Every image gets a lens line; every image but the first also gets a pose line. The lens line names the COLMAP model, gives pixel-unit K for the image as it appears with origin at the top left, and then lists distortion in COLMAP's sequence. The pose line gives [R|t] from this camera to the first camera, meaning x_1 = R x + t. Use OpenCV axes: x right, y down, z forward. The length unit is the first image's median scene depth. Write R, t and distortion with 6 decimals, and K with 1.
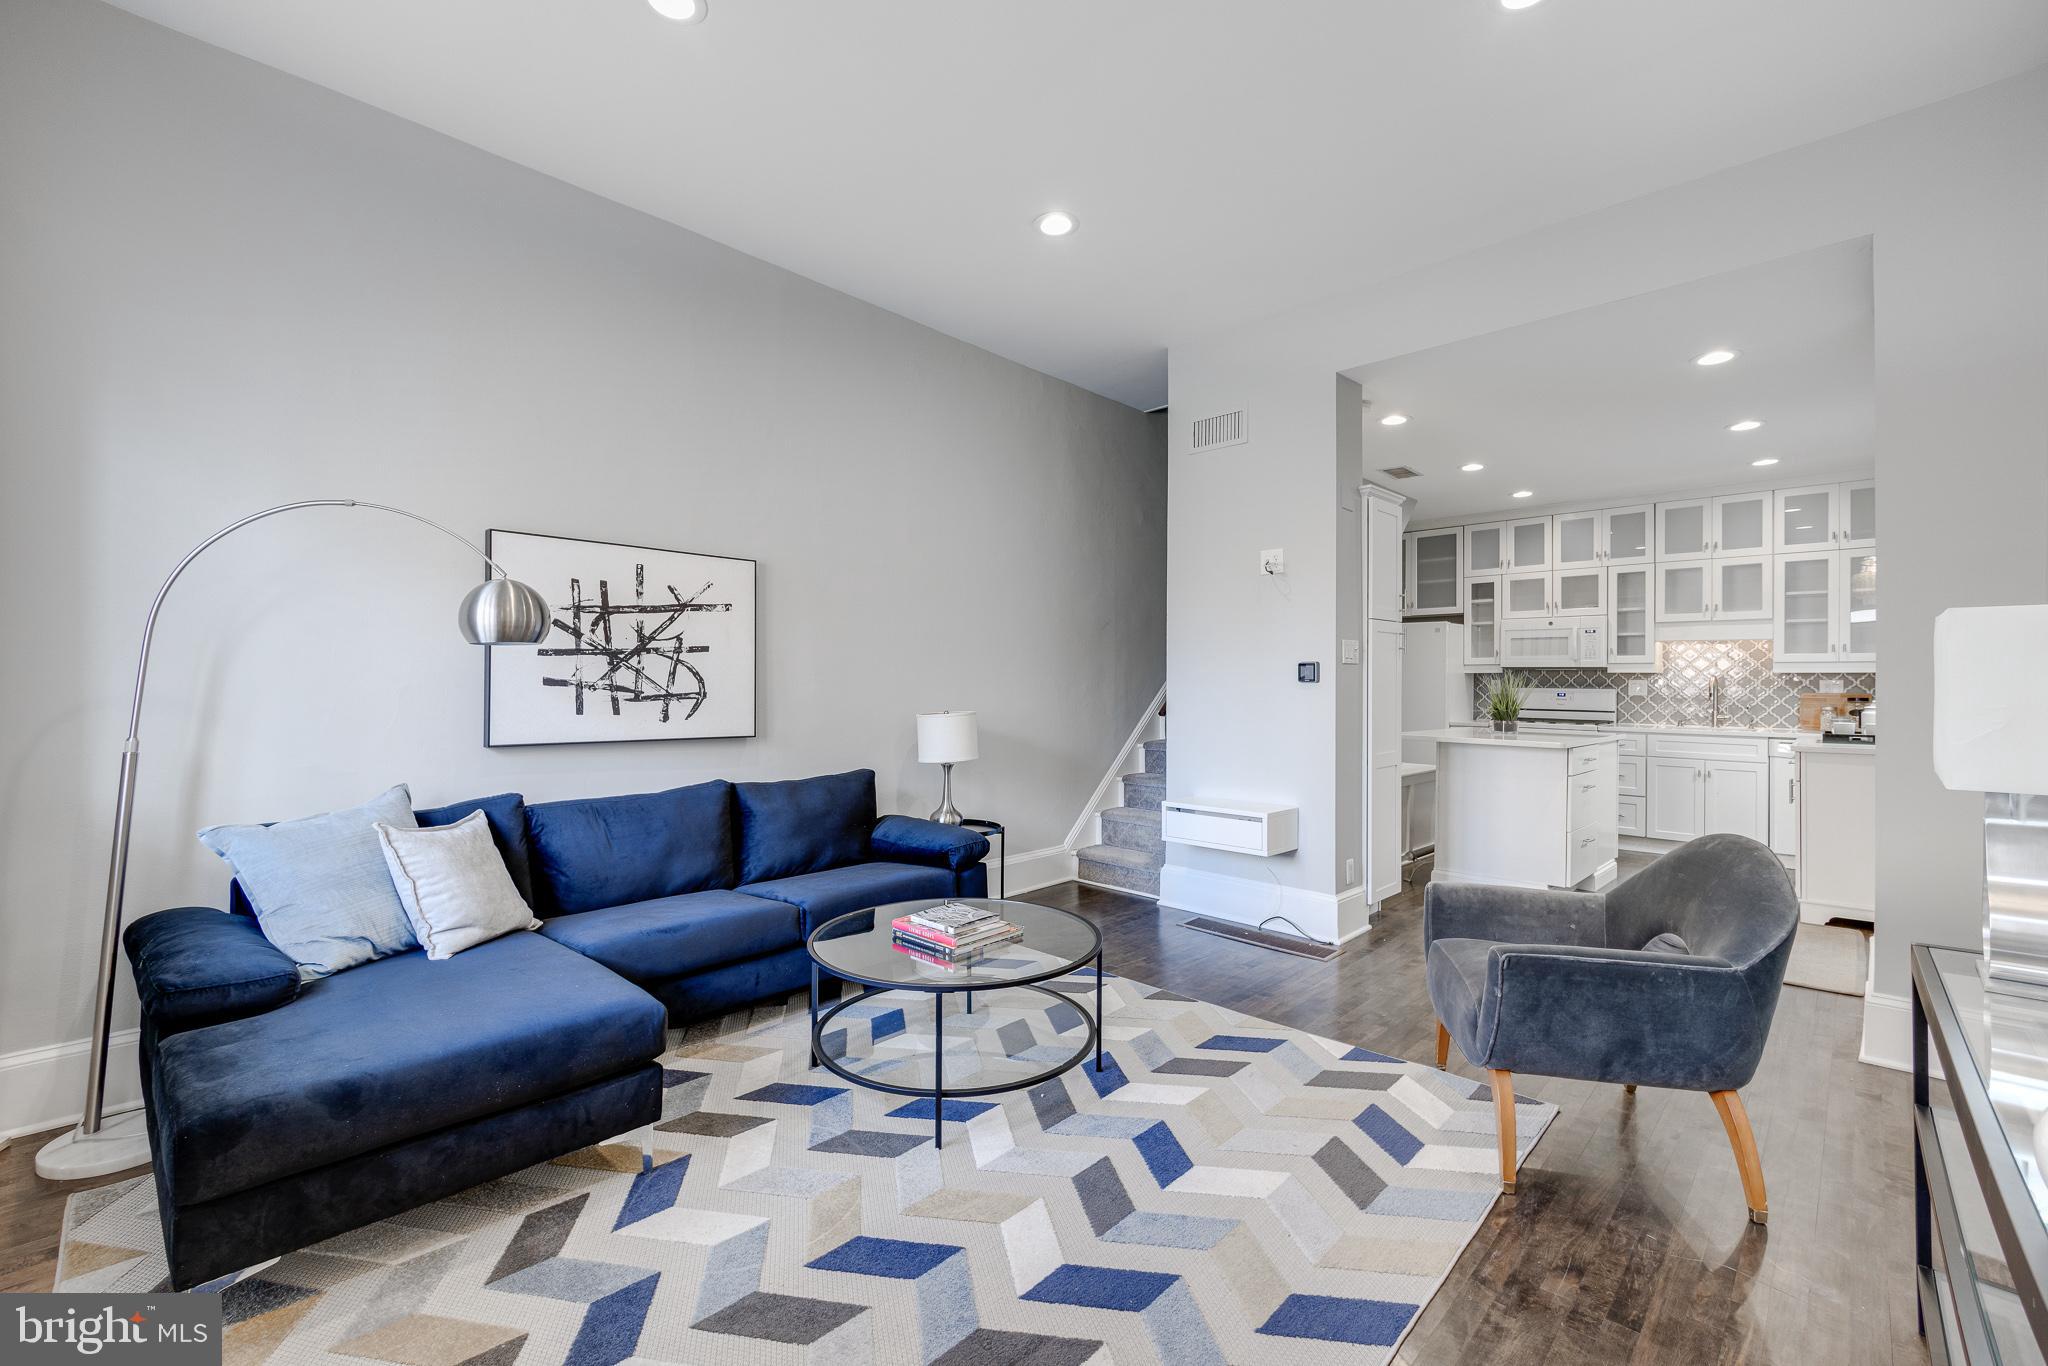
lens RADIAL K [[900.1, 0, 1014.9], [0, 900.1, 681.8], [0, 0, 1]] dist [-0.000952, -0.000203]
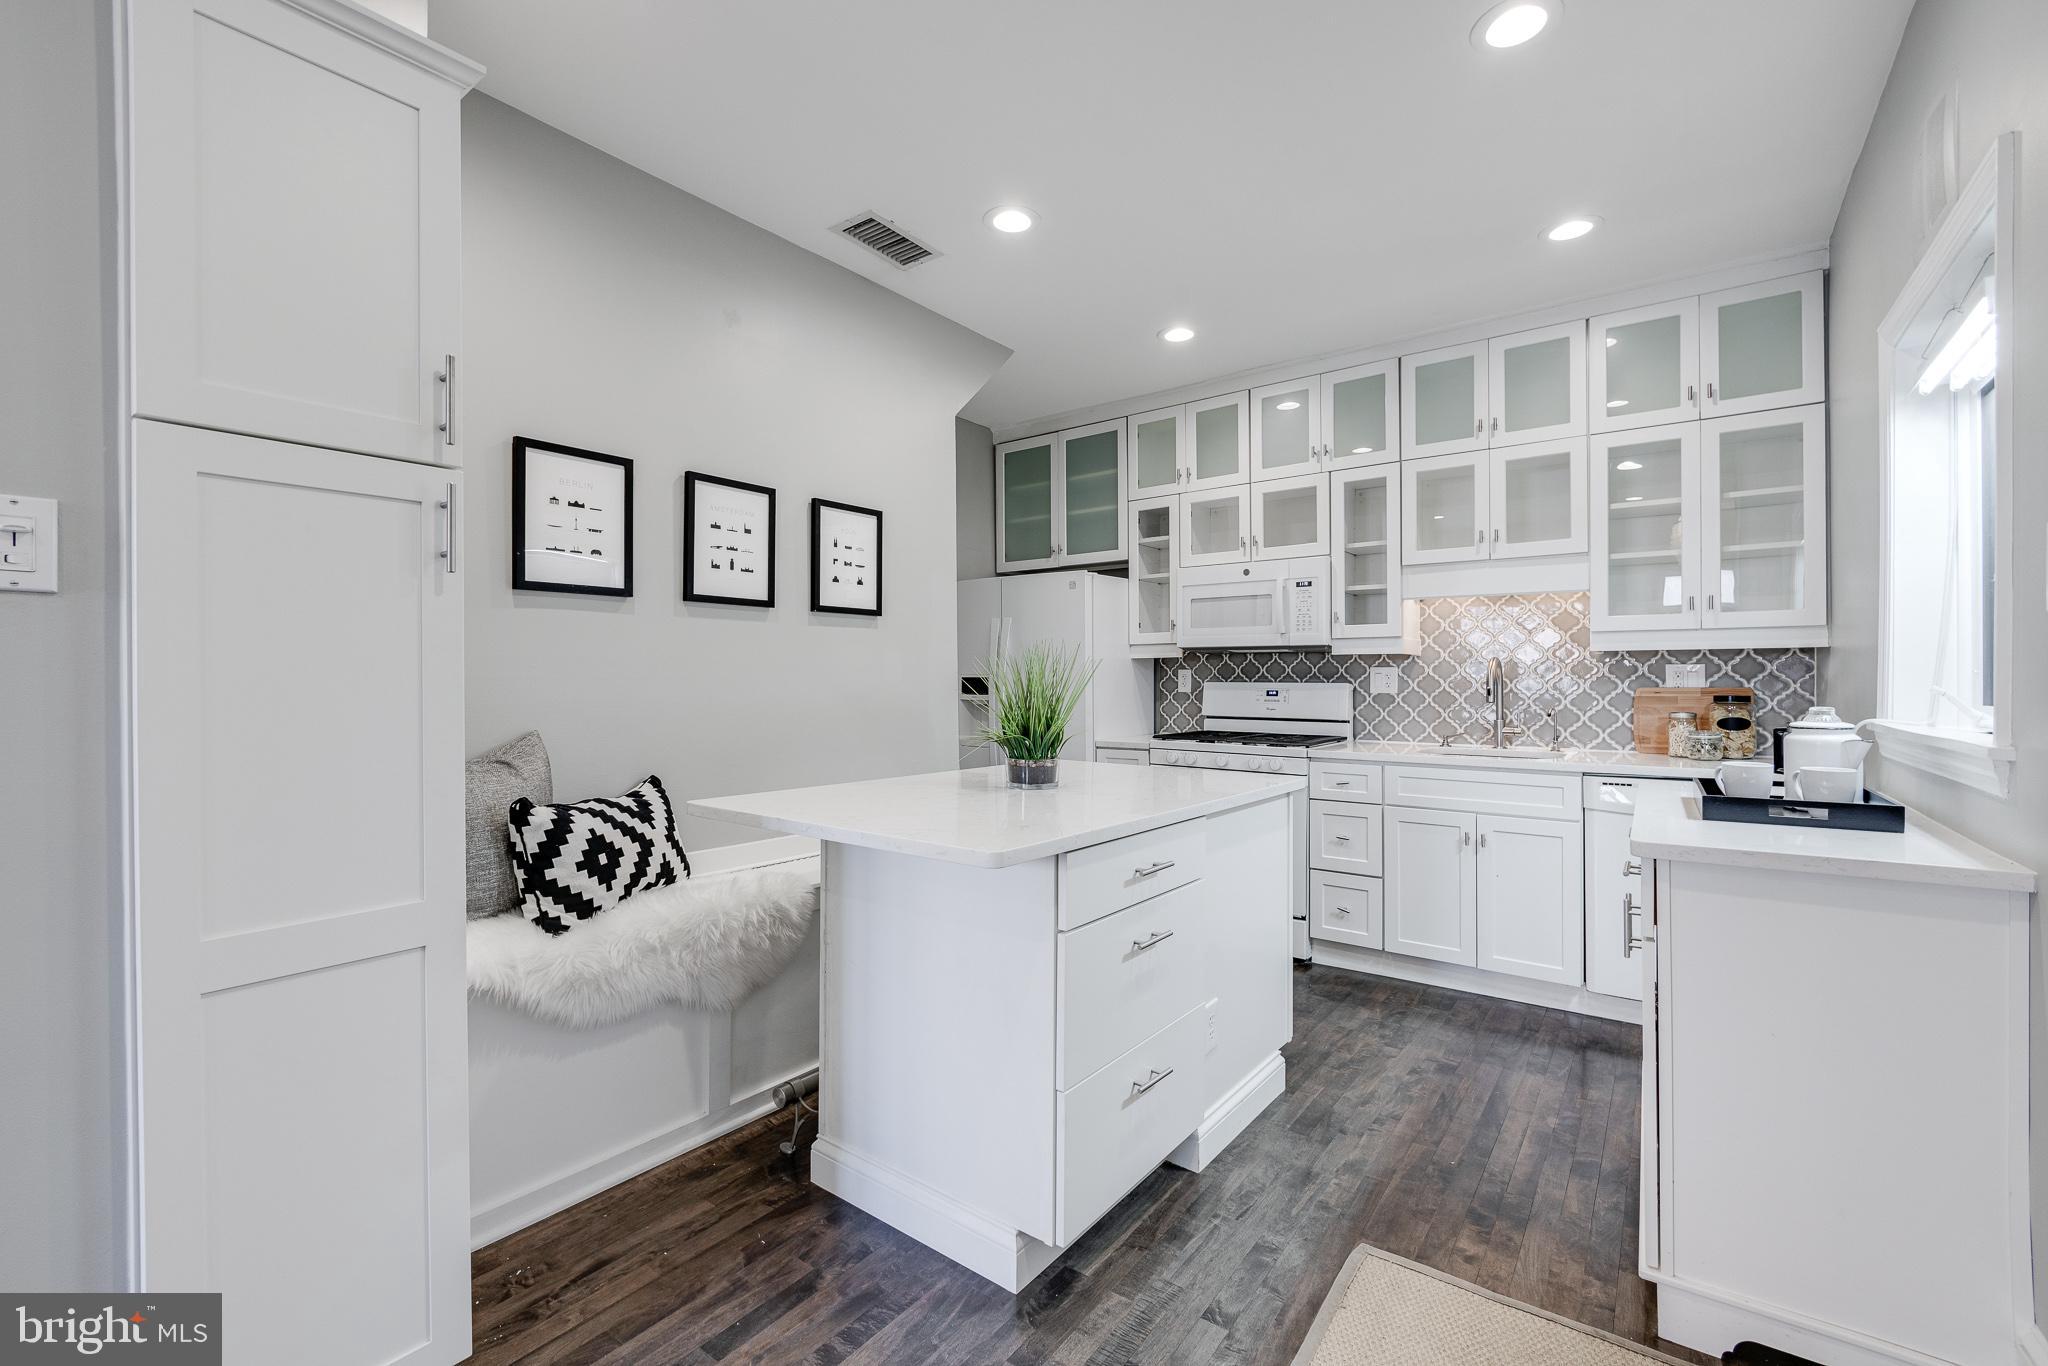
lens RADIAL K [[872.2, 0, 1026.2], [0, 872.2, 679.3], [0, 0, 1]] dist [-0.013117, 0.000327]
pose [[0.992495, -0.007757, 0.122036, 0.401605], [0.007585, 0.999969, 0.001870, 0.003095], [-0.122047, -0.000930, 0.992524, 0.475036]]
